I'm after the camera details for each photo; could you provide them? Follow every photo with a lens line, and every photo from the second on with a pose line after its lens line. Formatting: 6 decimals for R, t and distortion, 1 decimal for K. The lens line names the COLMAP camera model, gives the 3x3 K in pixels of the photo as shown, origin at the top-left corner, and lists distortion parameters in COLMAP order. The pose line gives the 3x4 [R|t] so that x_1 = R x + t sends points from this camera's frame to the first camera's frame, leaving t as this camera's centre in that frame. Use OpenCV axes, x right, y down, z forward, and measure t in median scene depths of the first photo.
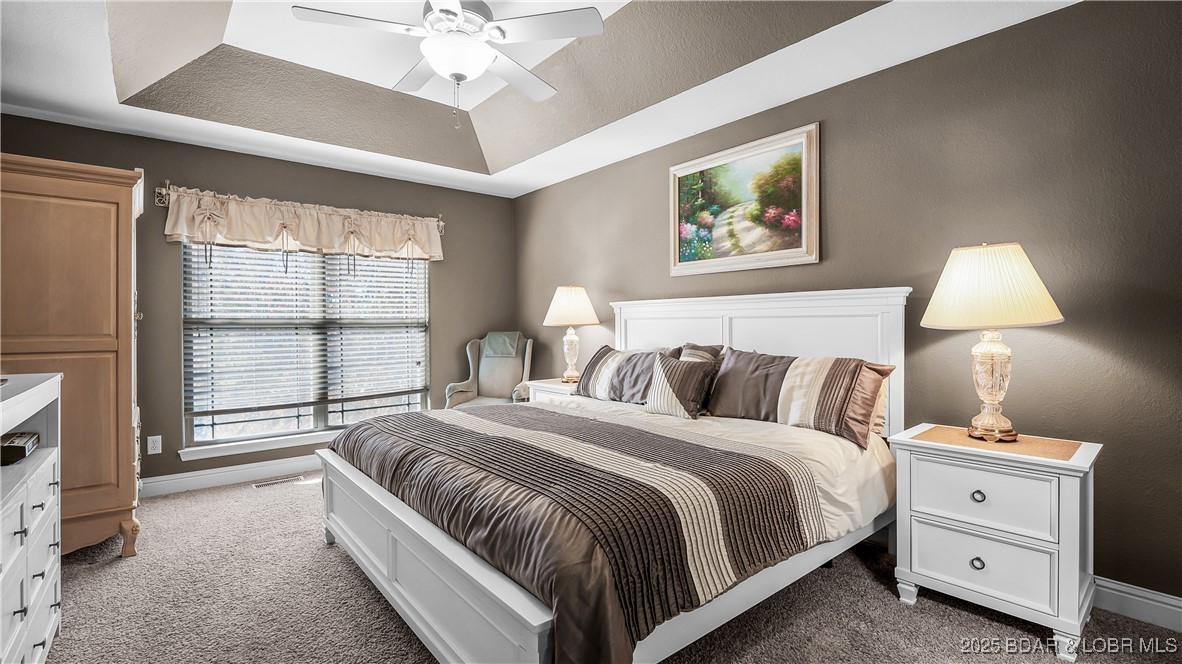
lens RADIAL K [[528.8, 0, 599.1], [0, 528.8, 323.0], [0, 0, 1]] dist [-0.014175, 0.002415]
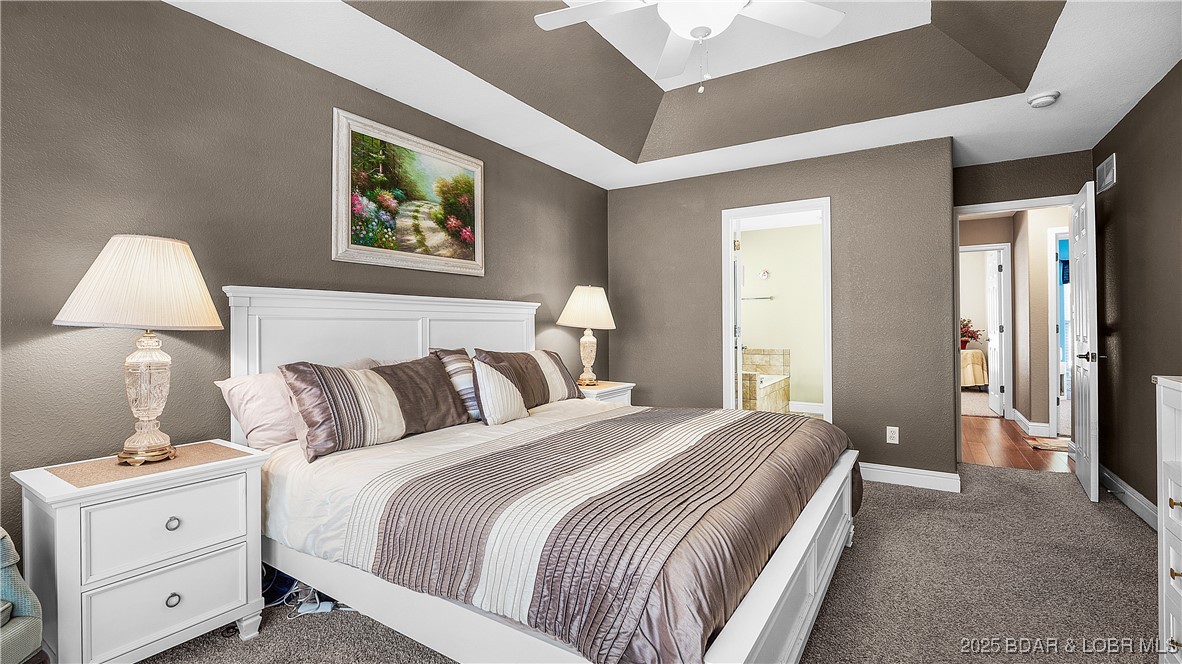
lens RADIAL K [[528.8, 0, 597.5], [0, 528.8, 330.2], [0, 0, 1]] dist [-0.014175, 0.002415]
pose [[-0.312360, 0.011576, 0.949893, -0.712215], [0.018536, 0.999810, -0.006089, 0.019080], [-0.949783, 0.015705, -0.312515, 0.979054]]
